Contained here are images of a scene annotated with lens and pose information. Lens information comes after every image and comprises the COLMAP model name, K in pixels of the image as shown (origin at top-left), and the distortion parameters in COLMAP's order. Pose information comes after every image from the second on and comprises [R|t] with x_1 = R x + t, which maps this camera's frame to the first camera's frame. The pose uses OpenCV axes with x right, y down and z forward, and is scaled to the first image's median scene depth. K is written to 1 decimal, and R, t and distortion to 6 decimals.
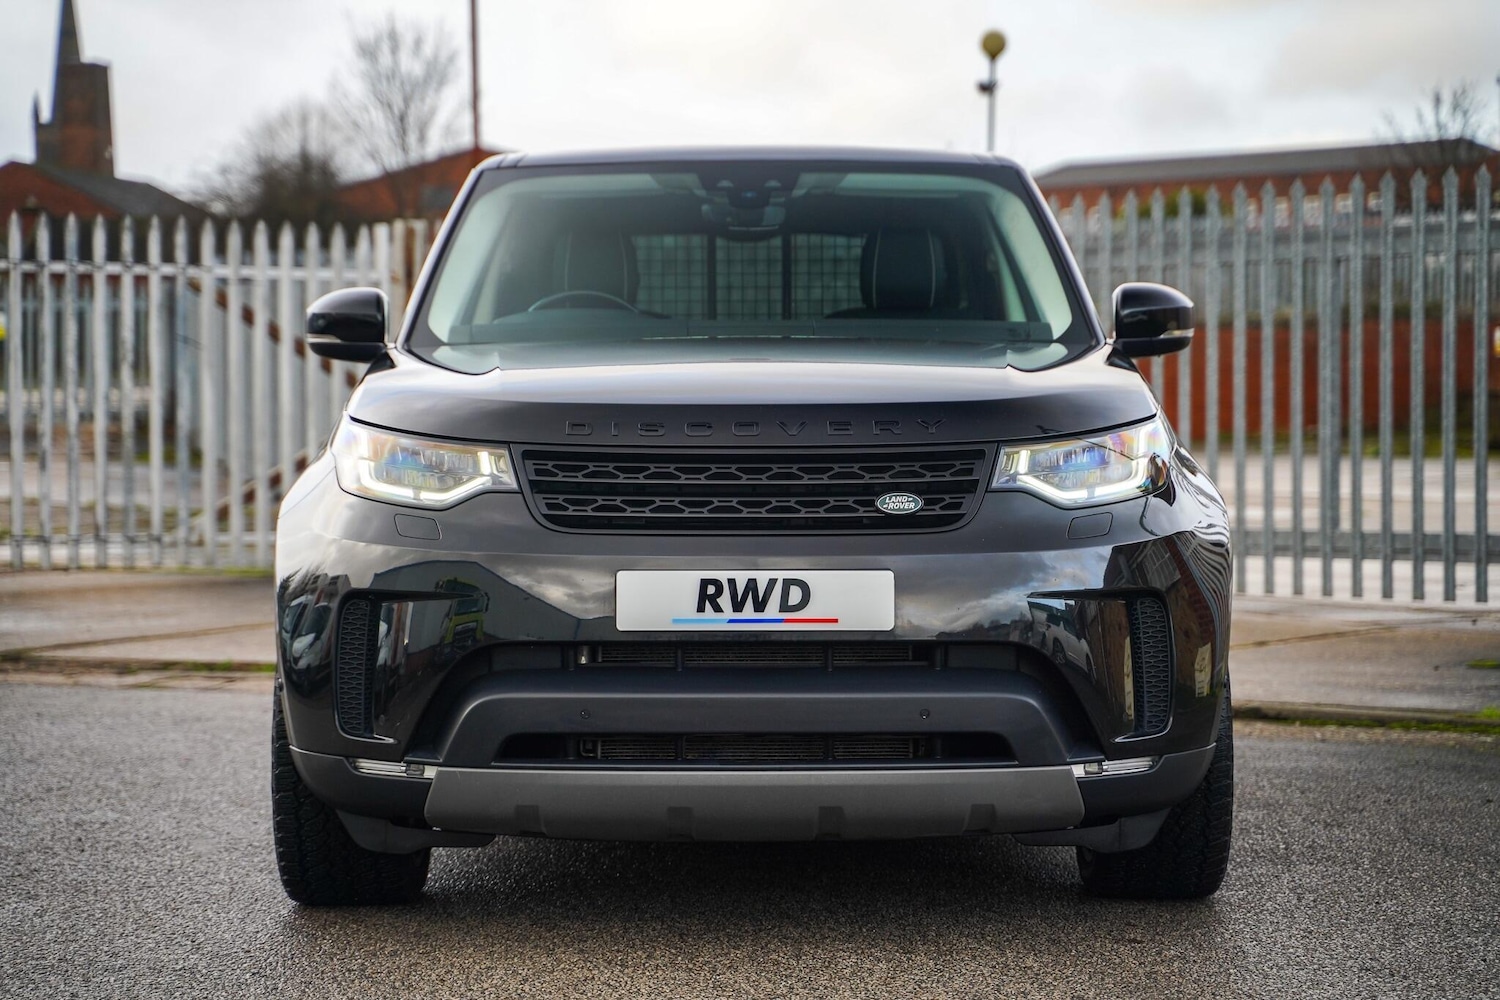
lens RADIAL K [[3021.0, 0, 750.6], [0, 3021.0, 503.8], [0, 0, 1]] dist [0.308412, 0.000000]
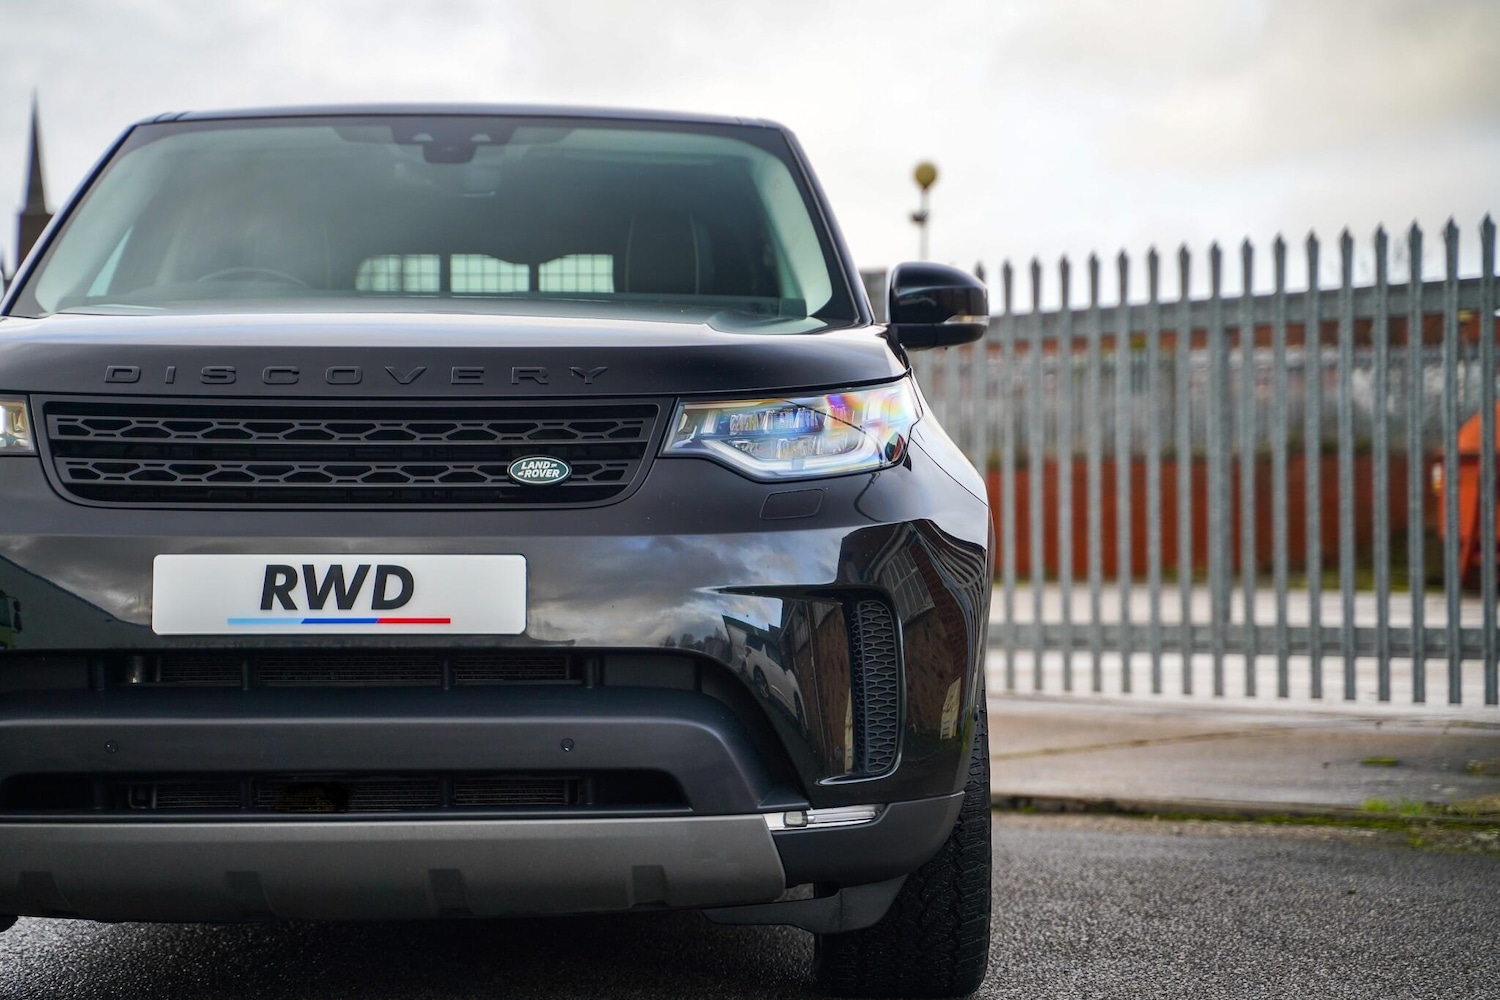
lens RADIAL K [[3021.0, 0, 742.2], [0, 3021.0, 507.7], [0, 0, 1]] dist [0.308412, 0.000000]
pose [[0.999922, 0.002530, 0.012246, 0.085372], [-0.001943, 0.998862, -0.047664, 0.042749], [-0.012353, 0.047636, 0.998788, 0.219901]]
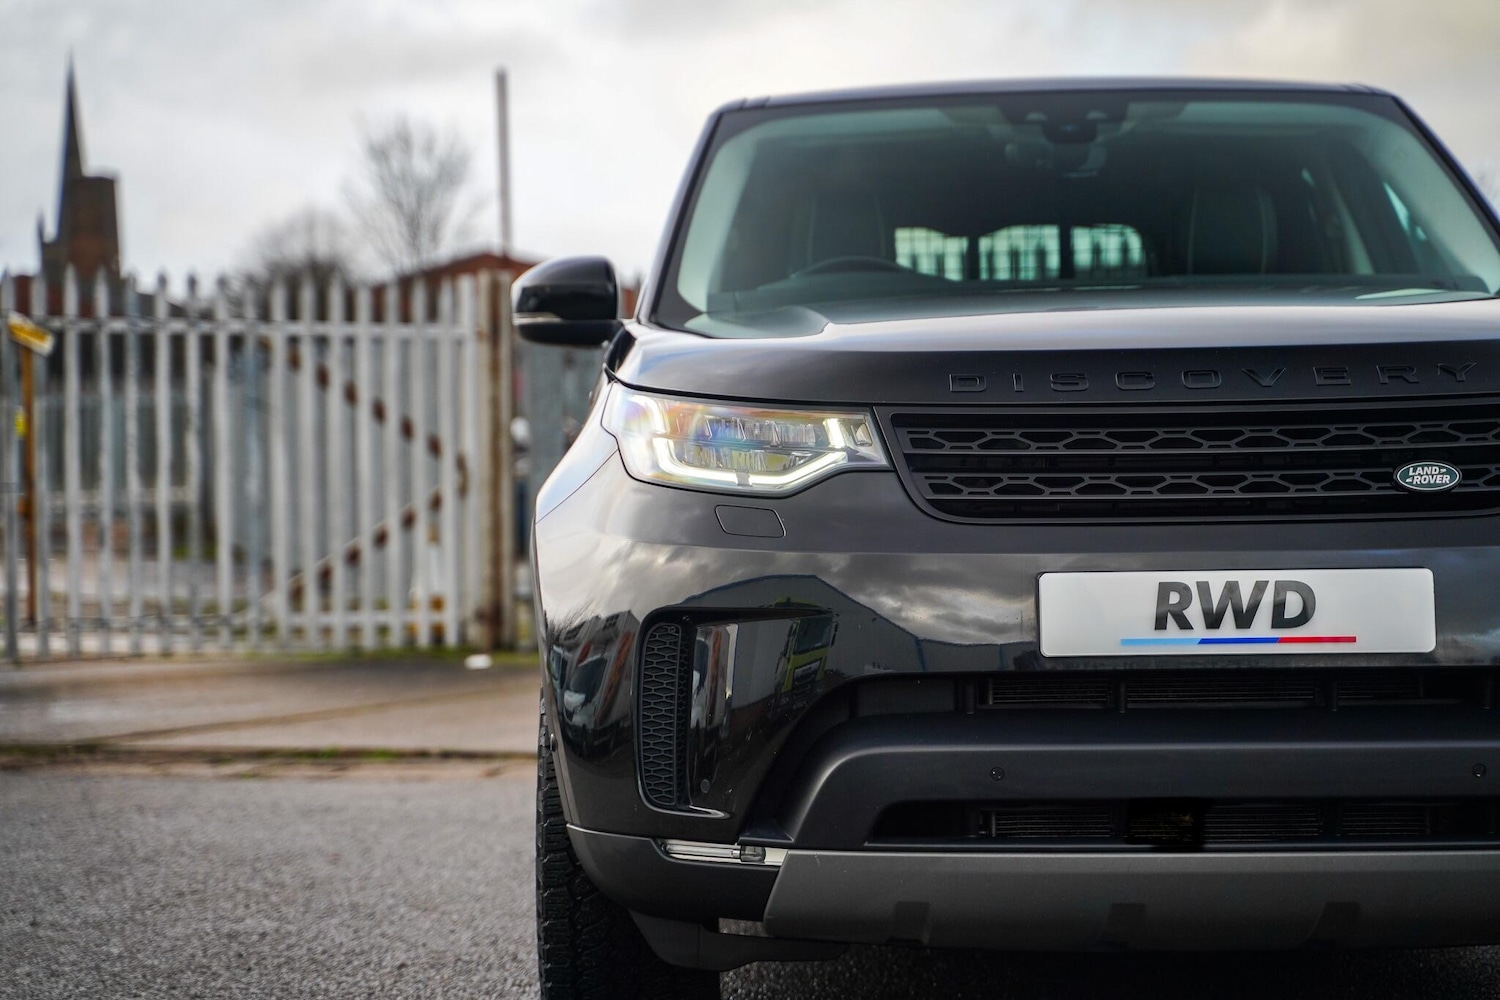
lens RADIAL K [[3021.0, 0, 767.3], [0, 3021.0, 523.8], [0, 0, 1]] dist [0.308412, 0.000000]
pose [[0.999898, -0.013976, 0.003072, -0.102557], [0.014053, 0.999538, -0.026954, 0.026585], [-0.002694, 0.026995, 0.999632, 0.258107]]
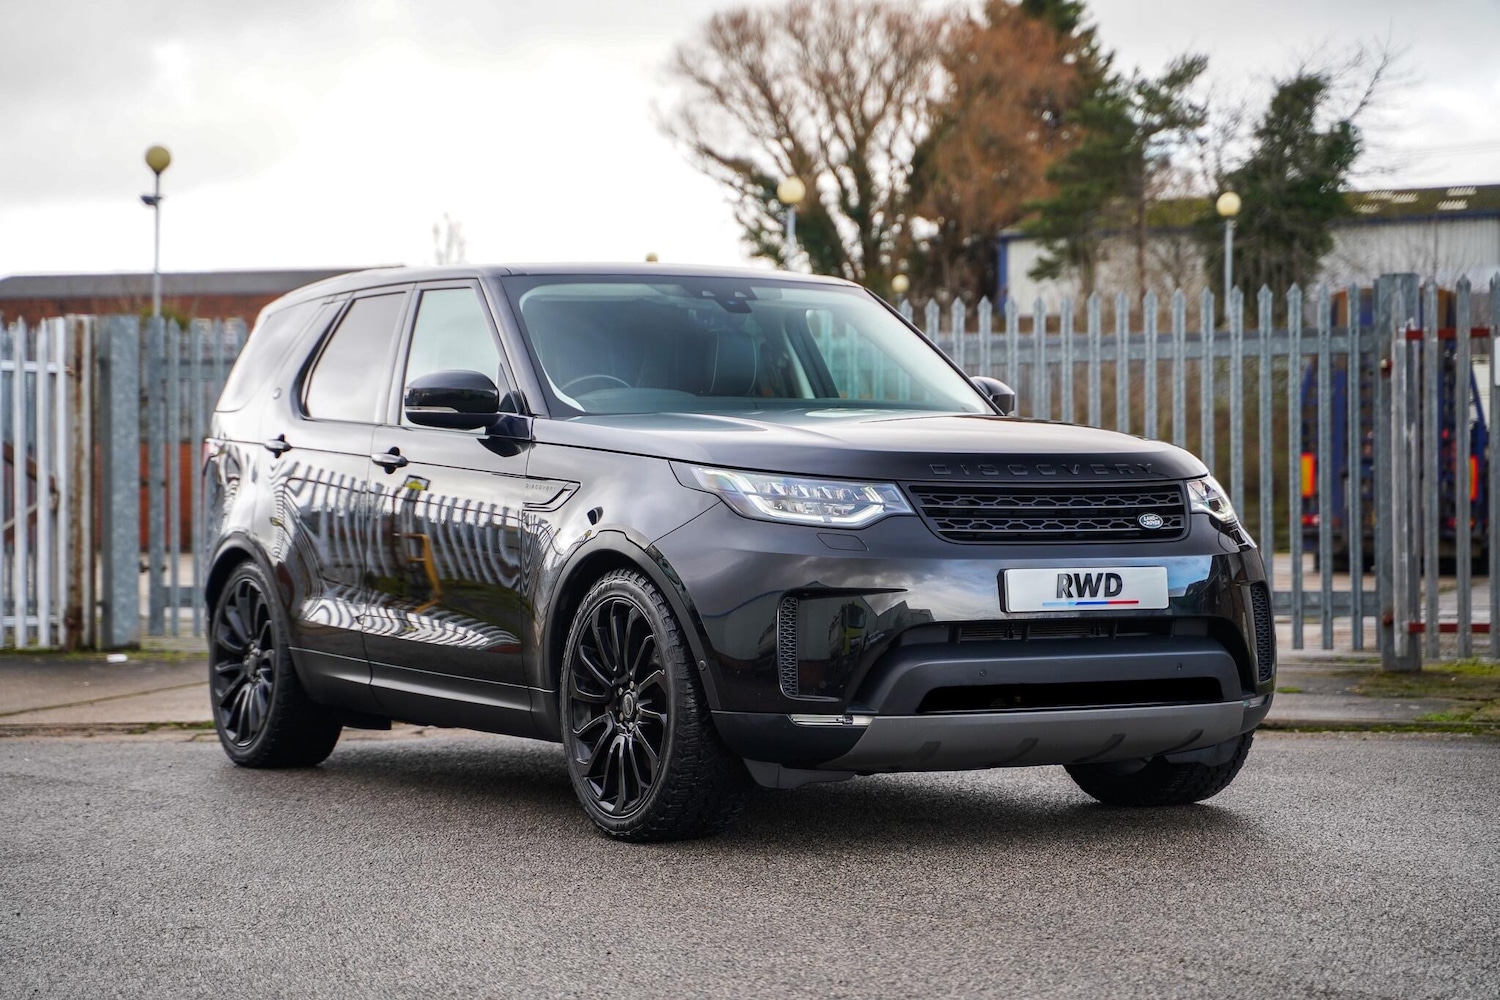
lens RADIAL K [[3021.0, 0, 742.0], [0, 3021.0, 495.6], [0, 0, 1]] dist [0.308412, 0.000000]
pose [[0.881677, -0.005237, 0.471825, -0.755310], [0.023592, 0.999177, -0.032995, 0.028883], [-0.471264, 0.040222, 0.881074, -0.173289]]
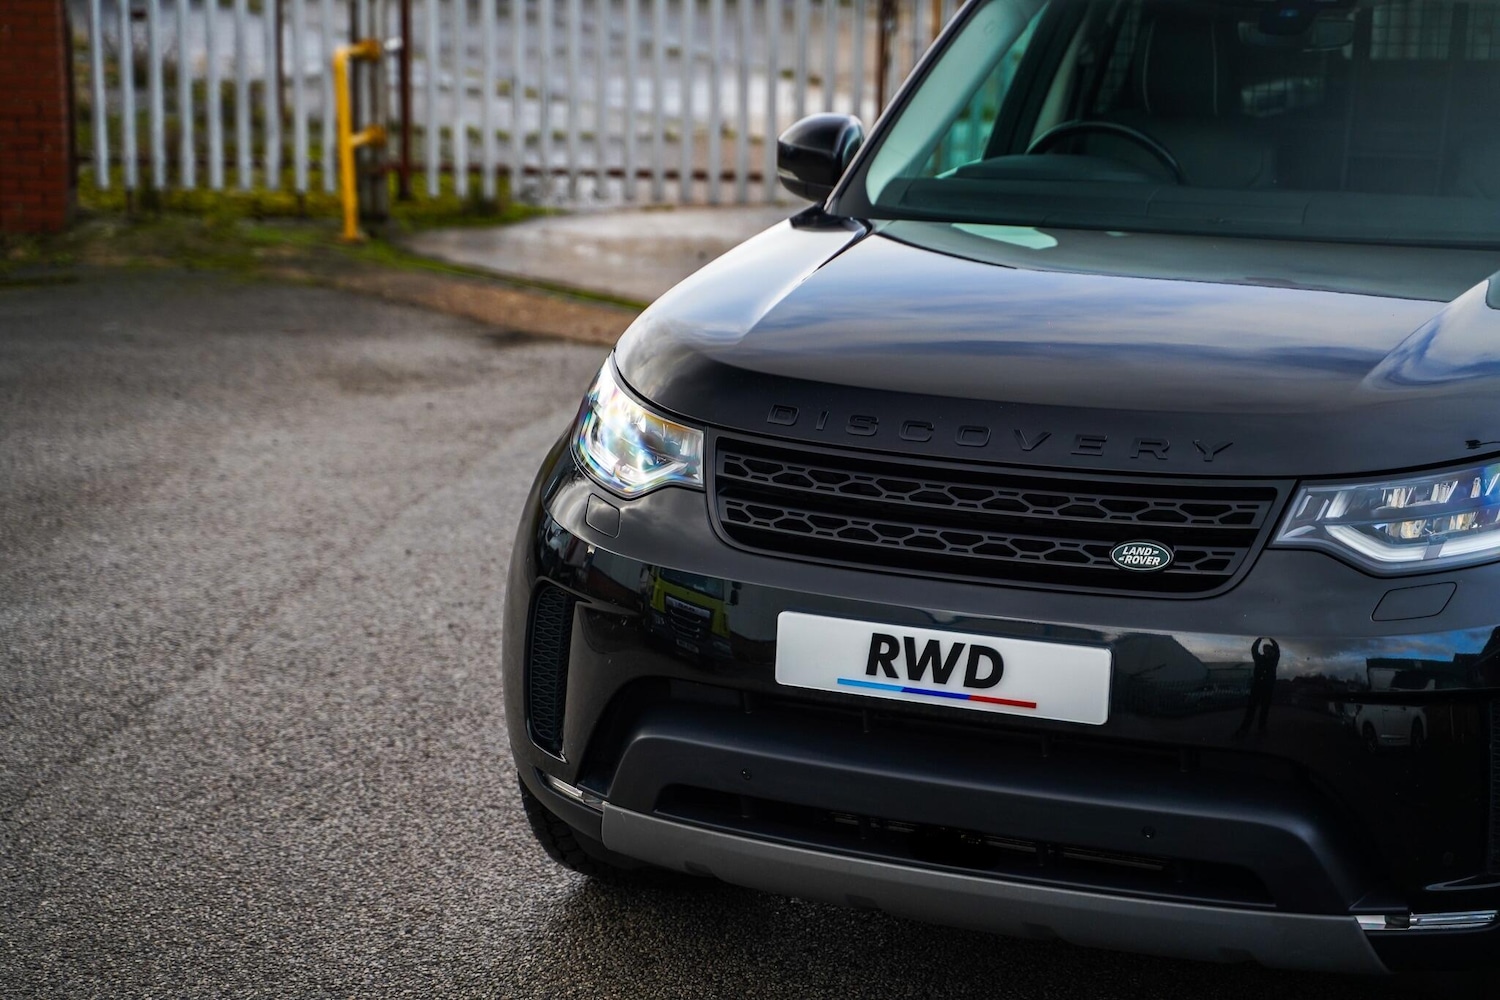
lens RADIAL K [[3021.0, 0, 752.8], [0, 3021.0, 491.5], [0, 0, 1]] dist [0.308412, 0.000000]
pose [[0.914191, 0.093860, -0.394265, 0.244992], [-0.029532, 0.985655, 0.166171, -0.132627], [0.404206, -0.140269, 0.903848, 0.248057]]
